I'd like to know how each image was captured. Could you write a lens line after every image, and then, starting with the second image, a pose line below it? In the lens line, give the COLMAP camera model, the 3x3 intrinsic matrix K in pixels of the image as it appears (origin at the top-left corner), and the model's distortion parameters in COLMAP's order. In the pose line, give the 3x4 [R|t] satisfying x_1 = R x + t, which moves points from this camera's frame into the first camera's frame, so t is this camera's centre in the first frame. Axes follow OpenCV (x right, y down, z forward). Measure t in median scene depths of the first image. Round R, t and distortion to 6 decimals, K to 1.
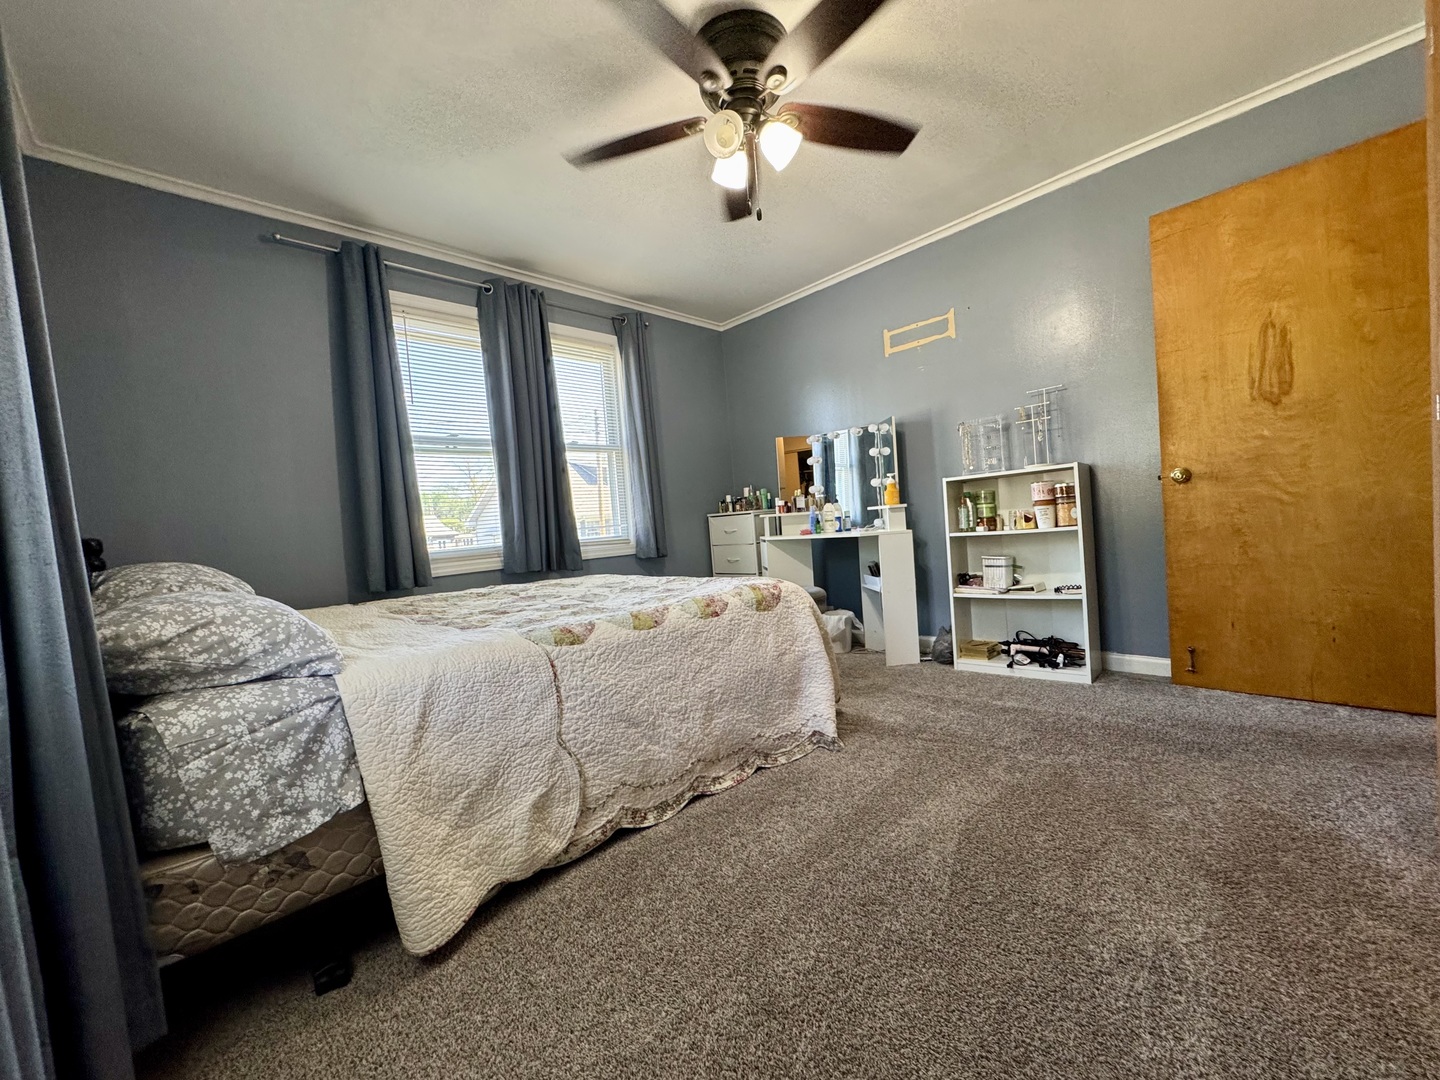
lens RADIAL K [[571.7, 0, 715.0], [0, 571.7, 545.9], [0, 0, 1]] dist [-0.001590, 0.000245]
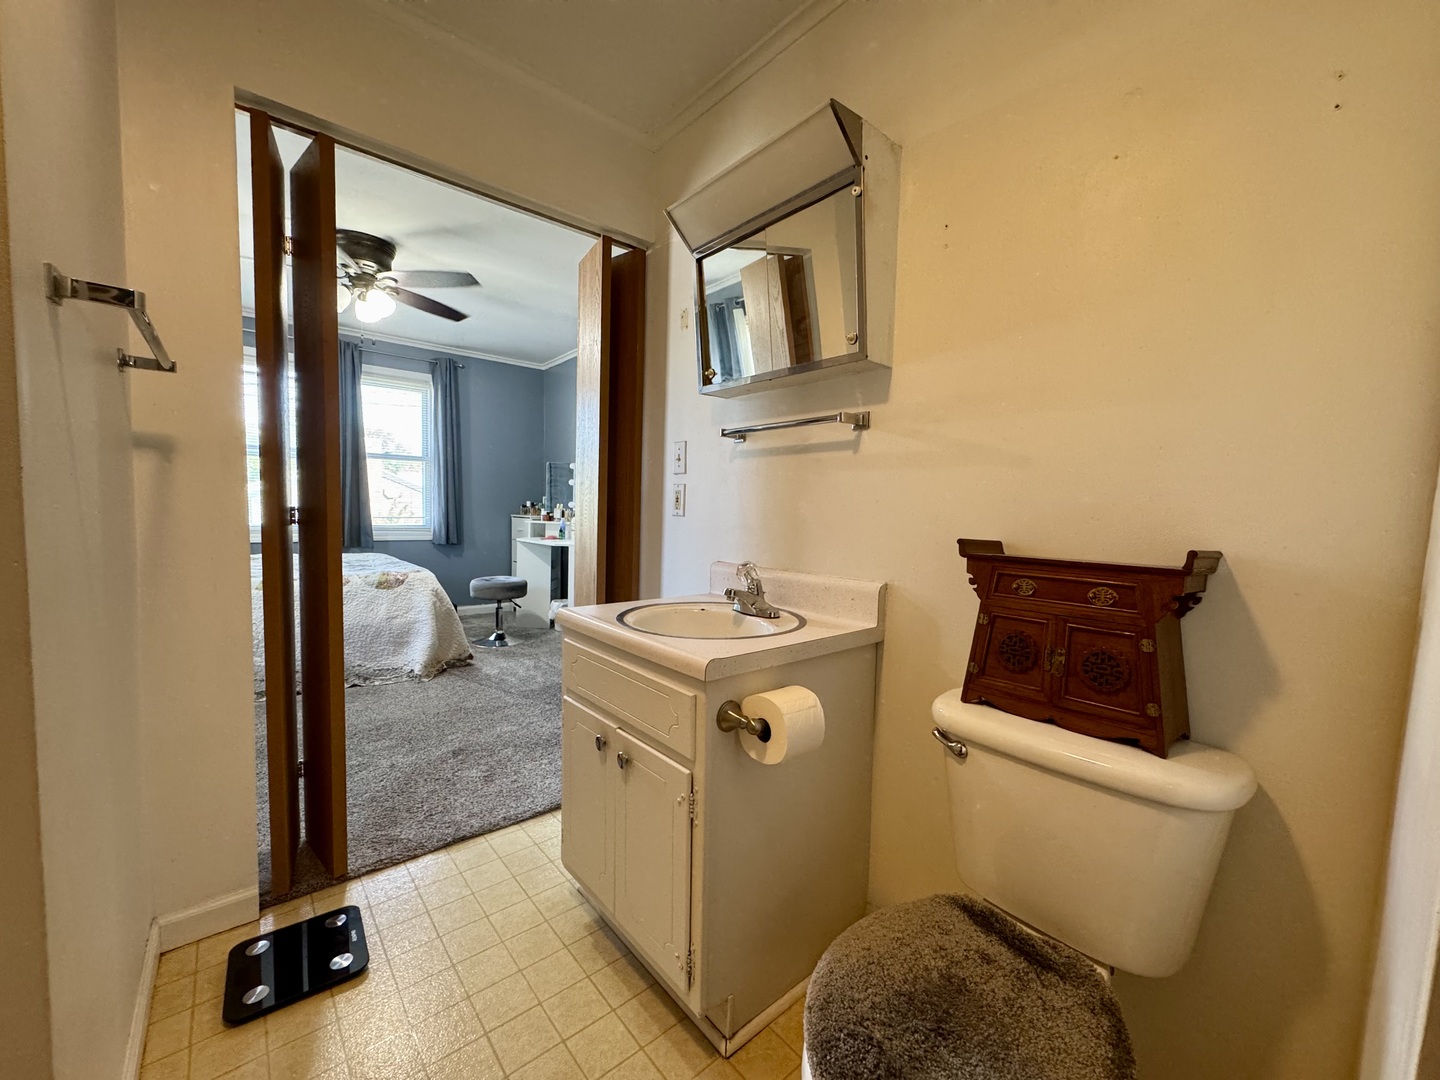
lens RADIAL K [[571.7, 0, 716.6], [0, 571.7, 546.2], [0, 0, 1]] dist [-0.001590, 0.000245]
pose [[0.992020, 0.106084, -0.068129, 1.122099], [-0.104244, 0.994098, 0.030025, -0.148662], [0.070912, -0.022684, 0.997225, -0.505589]]
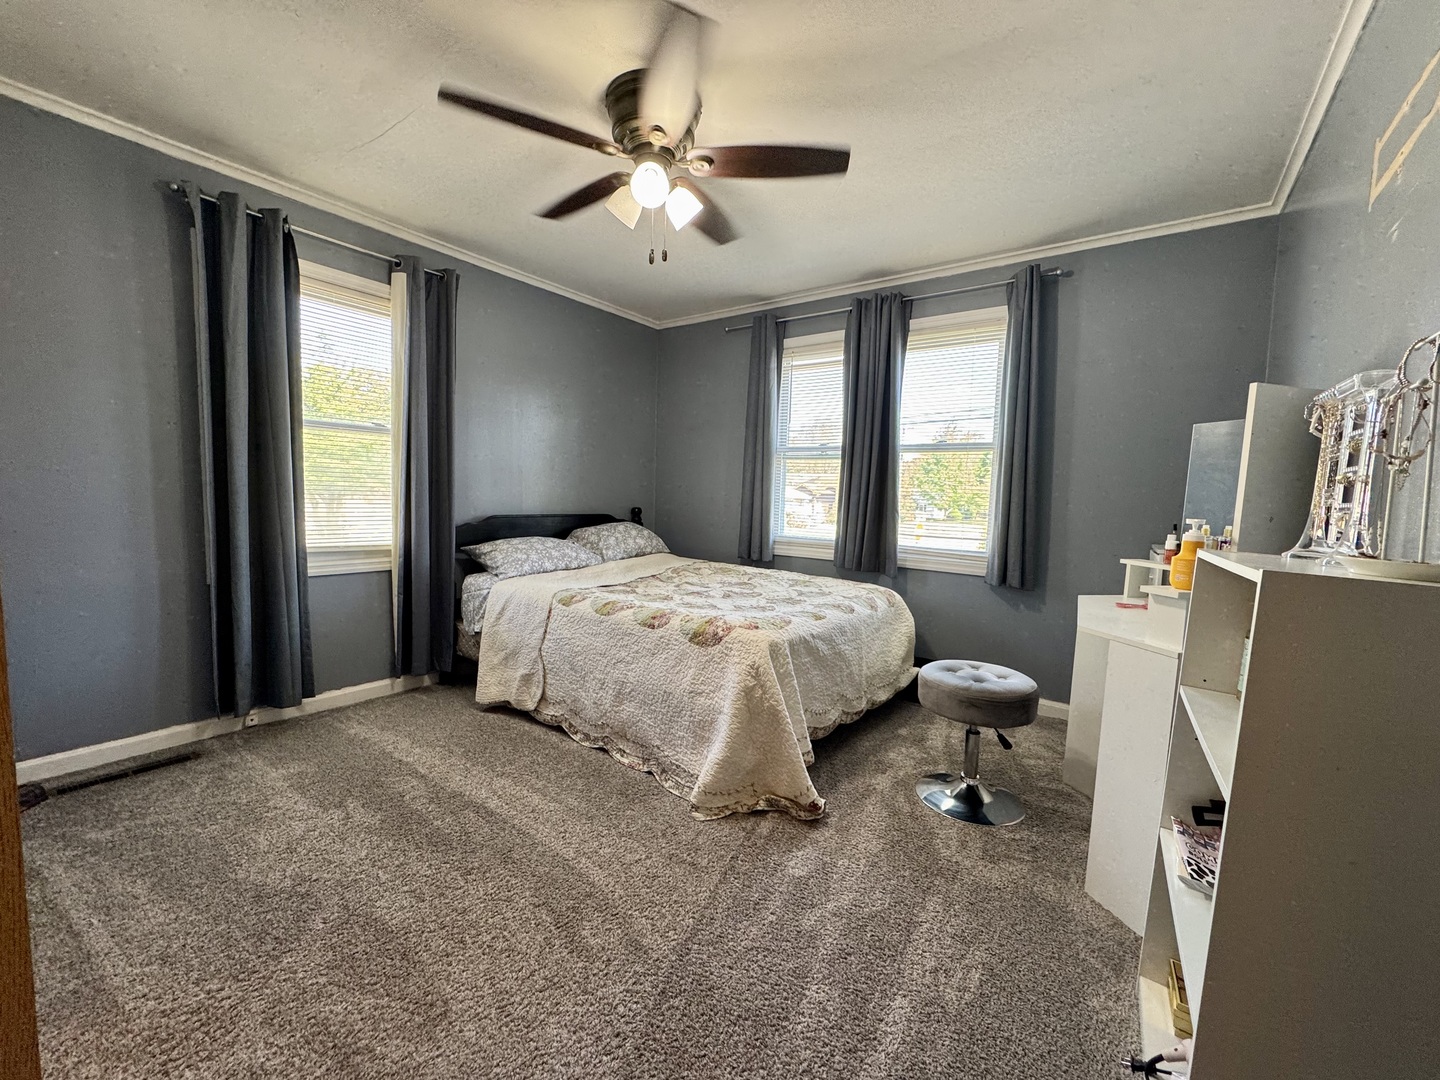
lens RADIAL K [[571.7, 0, 718.6], [0, 571.7, 539.1], [0, 0, 1]] dist [-0.001590, 0.000245]
pose [[0.162283, 0.157000, -0.974174, 1.084399], [-0.088081, 0.985625, 0.144173, -0.226670], [0.982805, 0.062410, 0.173779, 0.883712]]
